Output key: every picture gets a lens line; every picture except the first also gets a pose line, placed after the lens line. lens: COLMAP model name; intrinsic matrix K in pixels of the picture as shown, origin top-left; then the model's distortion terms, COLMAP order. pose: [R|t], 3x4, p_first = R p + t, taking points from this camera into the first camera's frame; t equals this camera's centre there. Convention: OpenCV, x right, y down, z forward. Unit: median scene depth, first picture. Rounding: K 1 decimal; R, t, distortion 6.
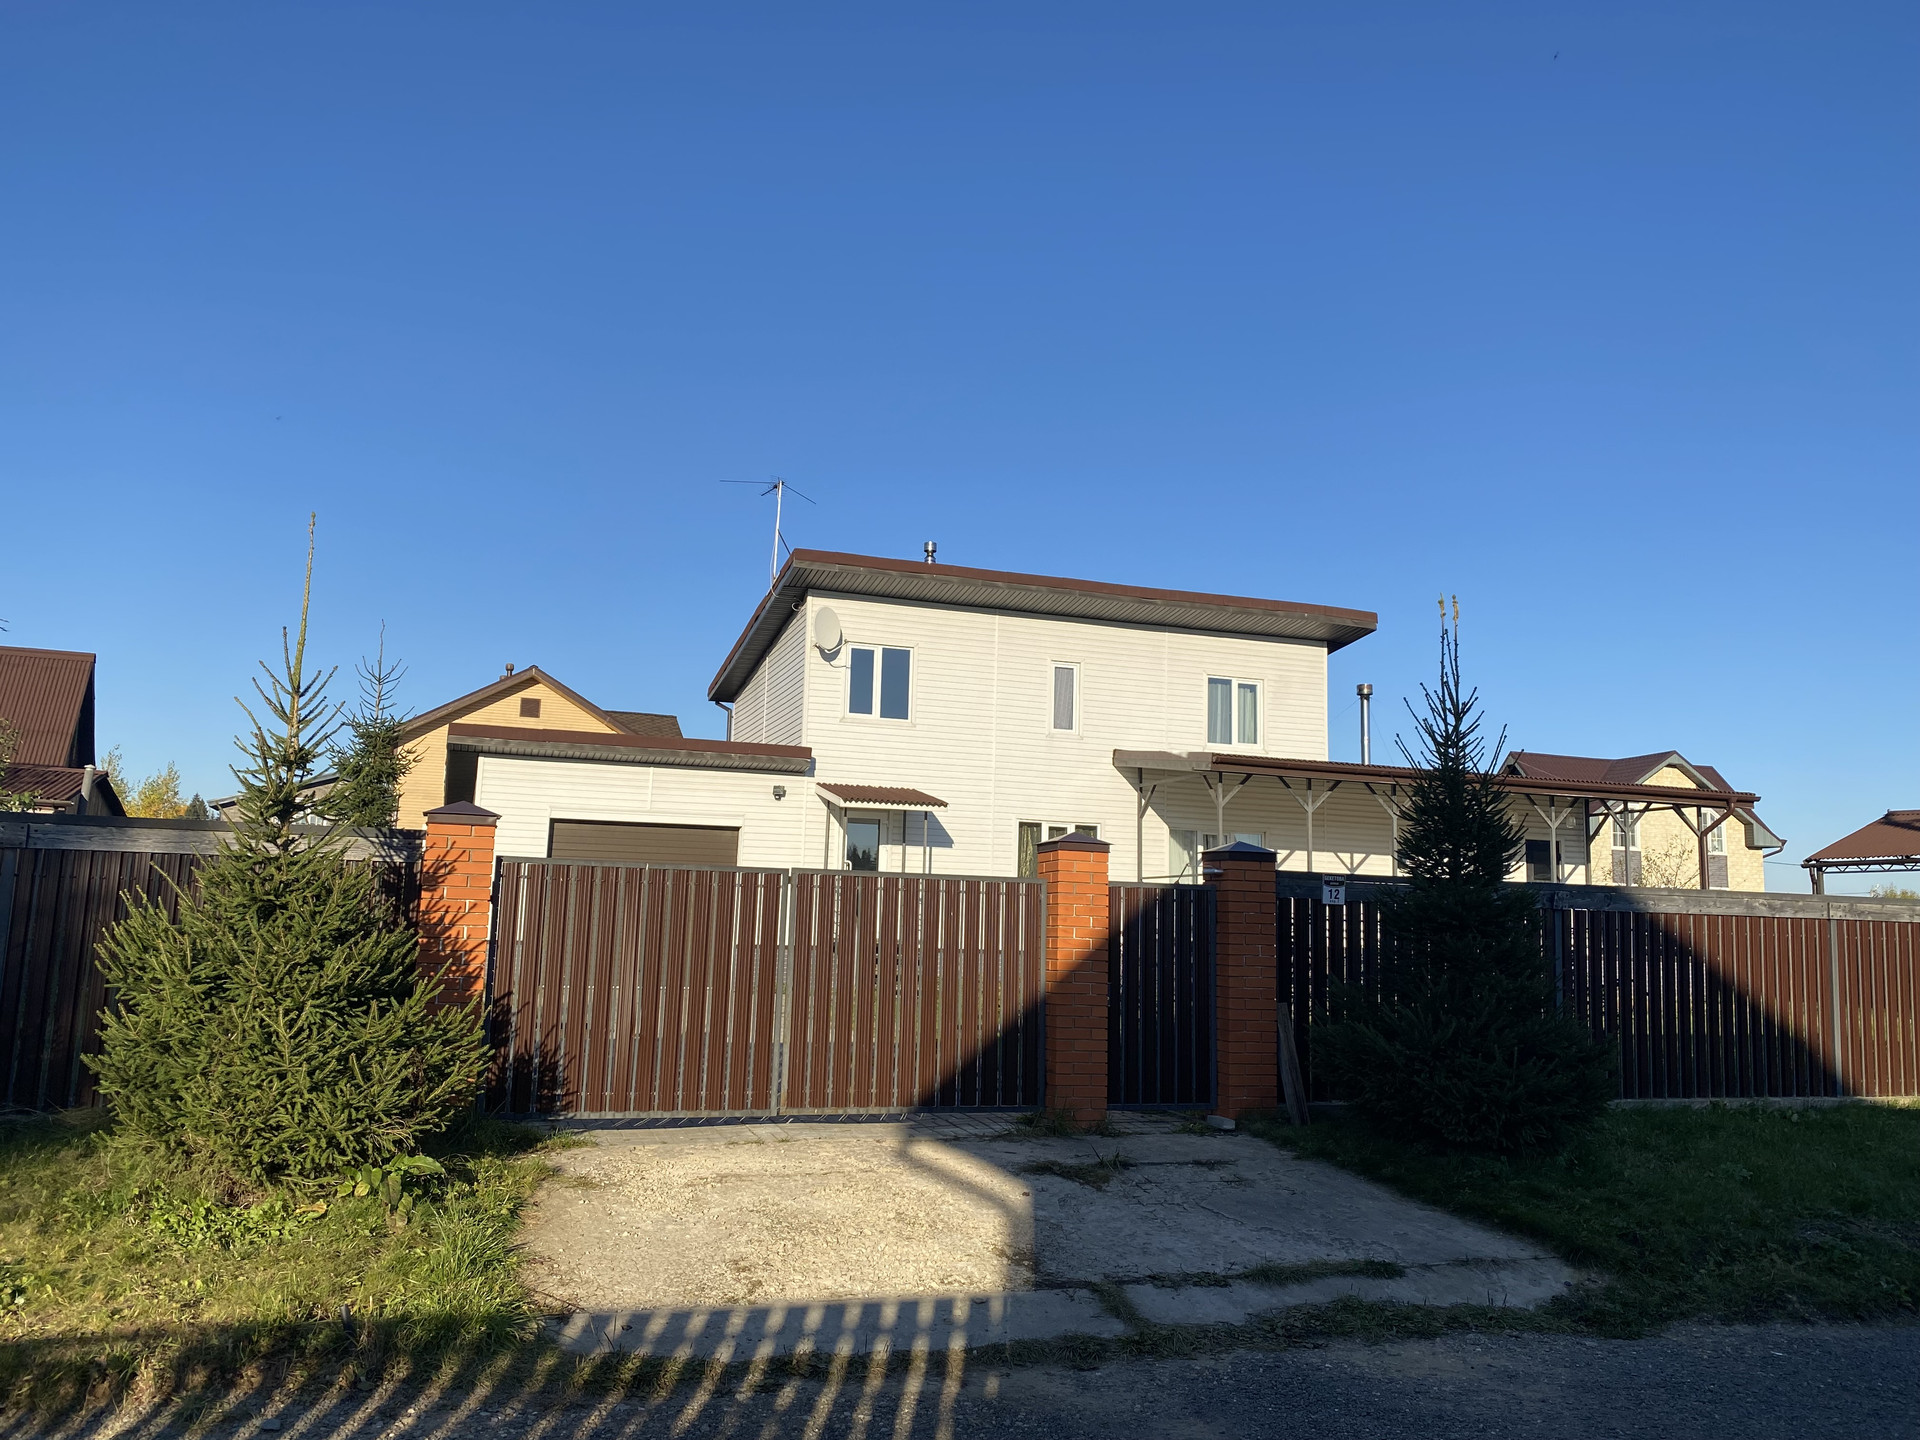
lens RADIAL K [[1458.5, 0, 971.5], [0, 1458.5, 713.3], [0, 0, 1]] dist [0.024985, -0.012091]
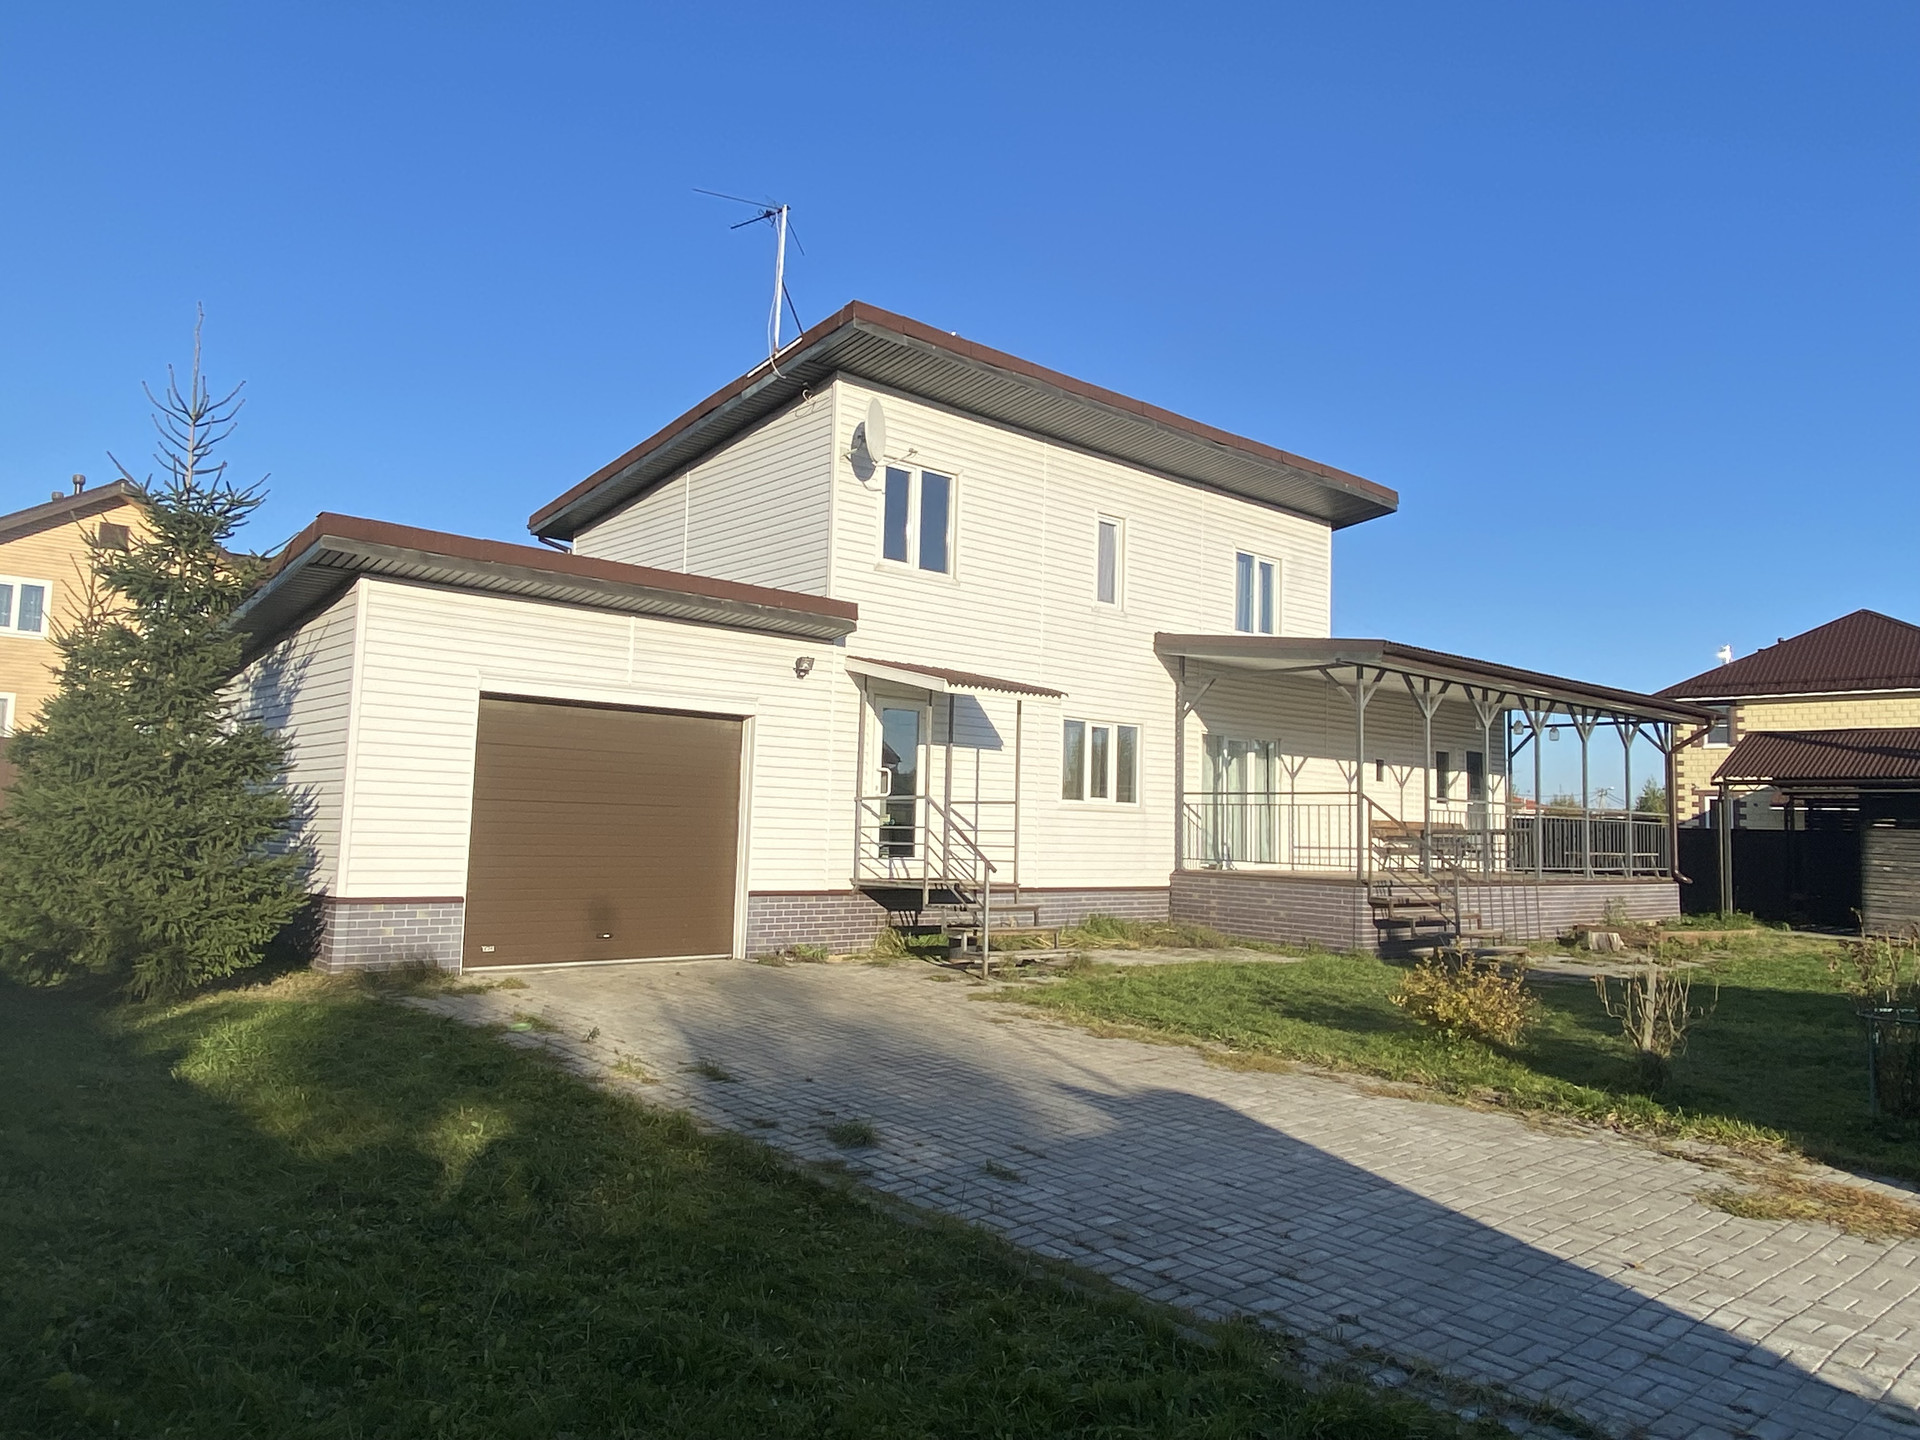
lens RADIAL K [[1293.4, 0, 954.3], [0, 1293.4, 706.7], [0, 0, 1]] dist [0.009435, 0.000159]
pose [[0.921516, 0.032390, 0.386988, -0.656975], [-0.059176, 0.996590, 0.057501, 0.075308], [-0.383806, -0.075888, 0.920290, 0.926859]]
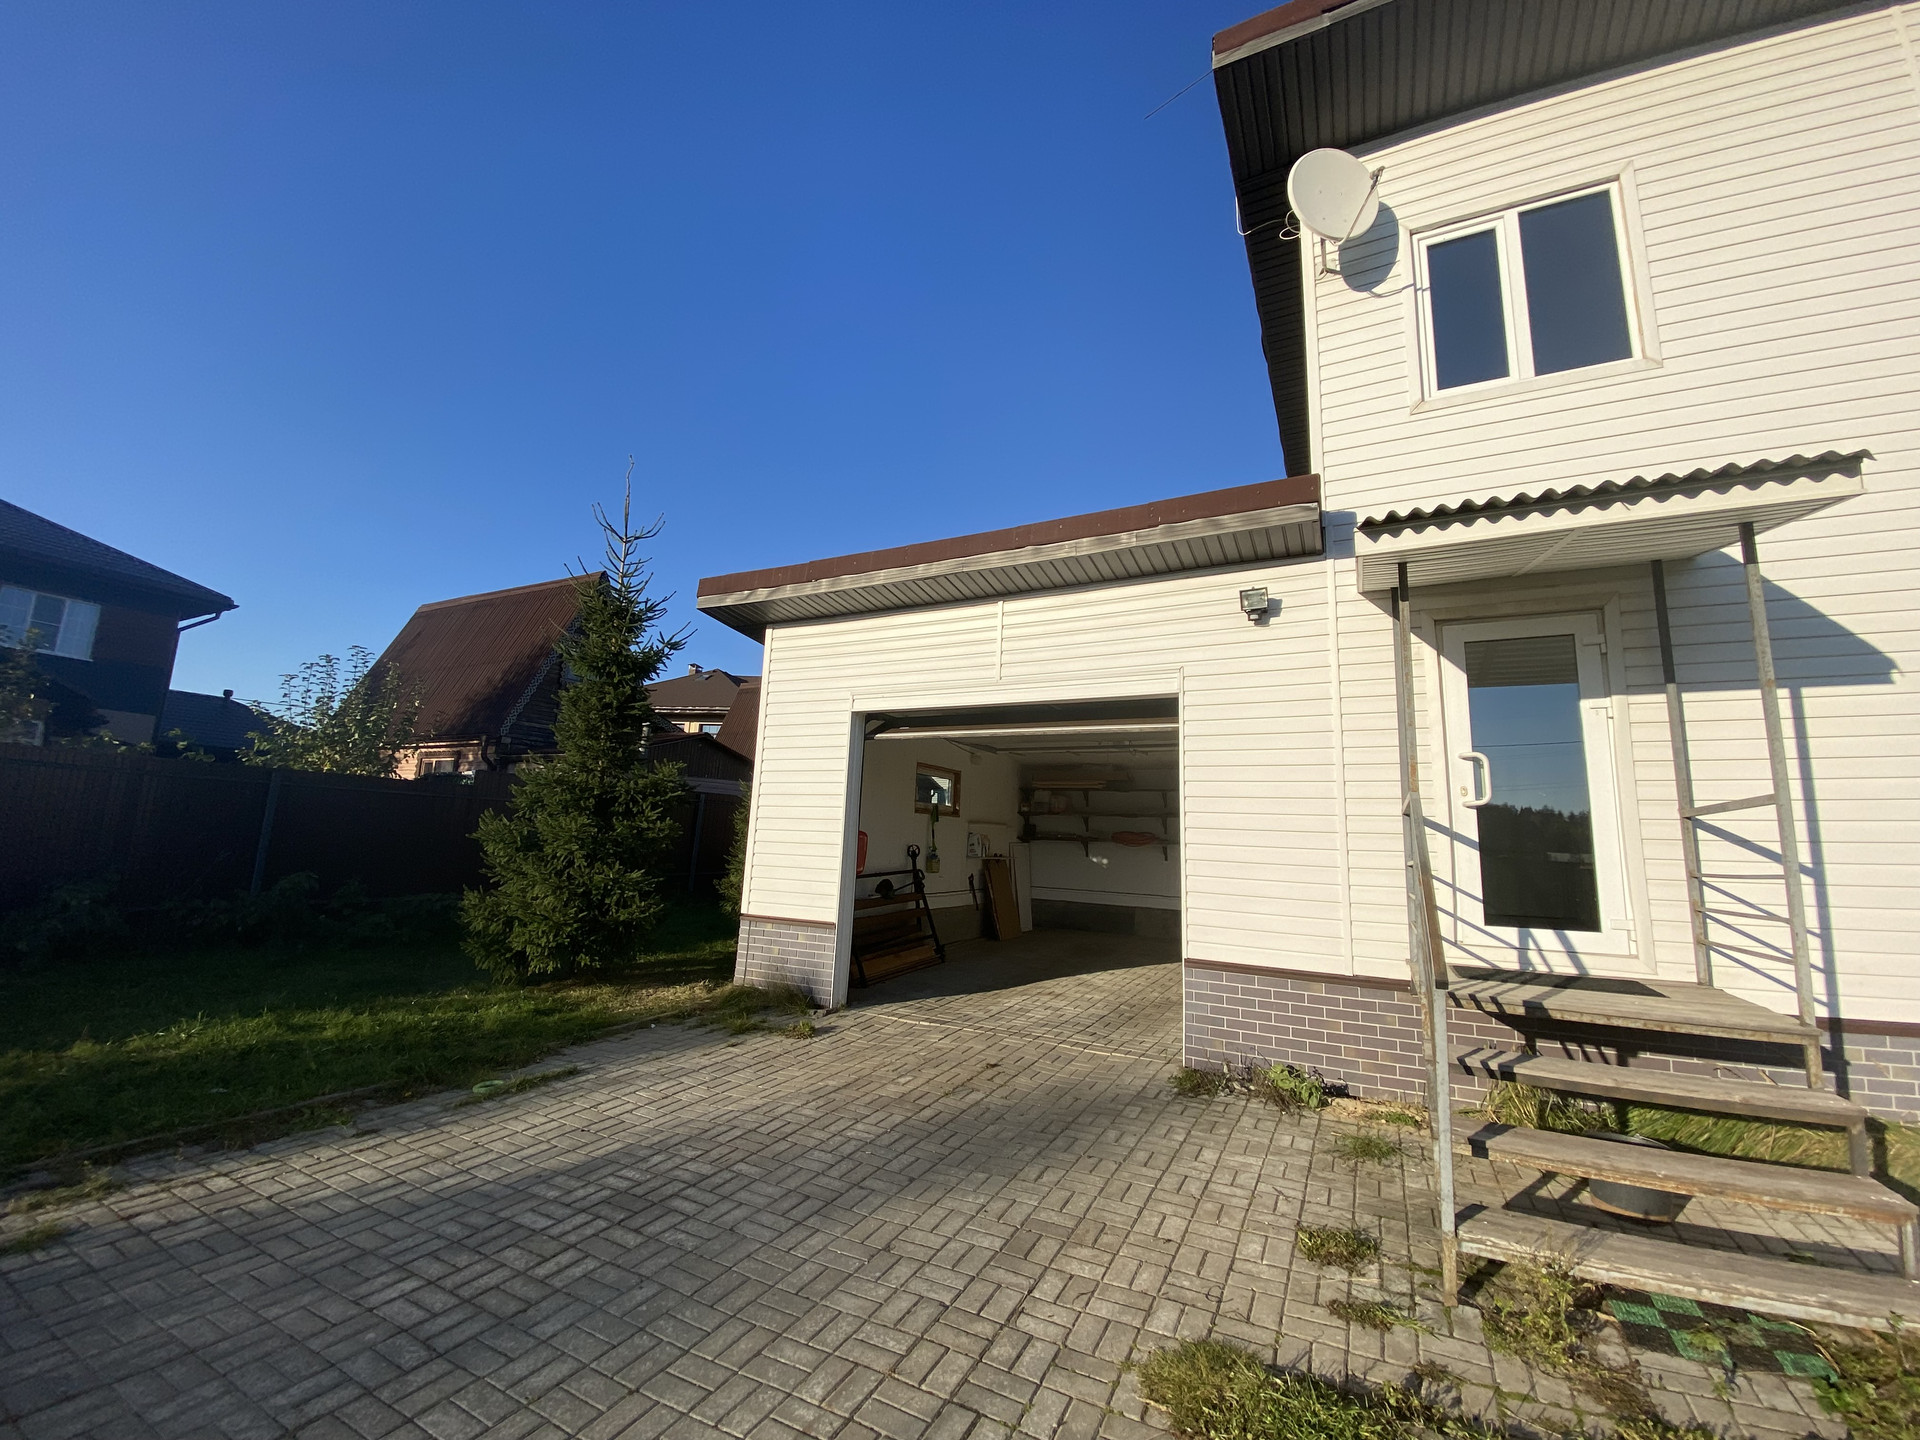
lens RADIAL K [[767.2, 0, 959.5], [0, 767.2, 716.6], [0, 0, 1]] dist [-0.004250, -0.000393]
pose [[0.681938, -0.121100, -0.721315, -0.073480], [0.091526, 0.992575, -0.080112, 0.212360], [0.725660, -0.011388, 0.687959, 1.715488]]
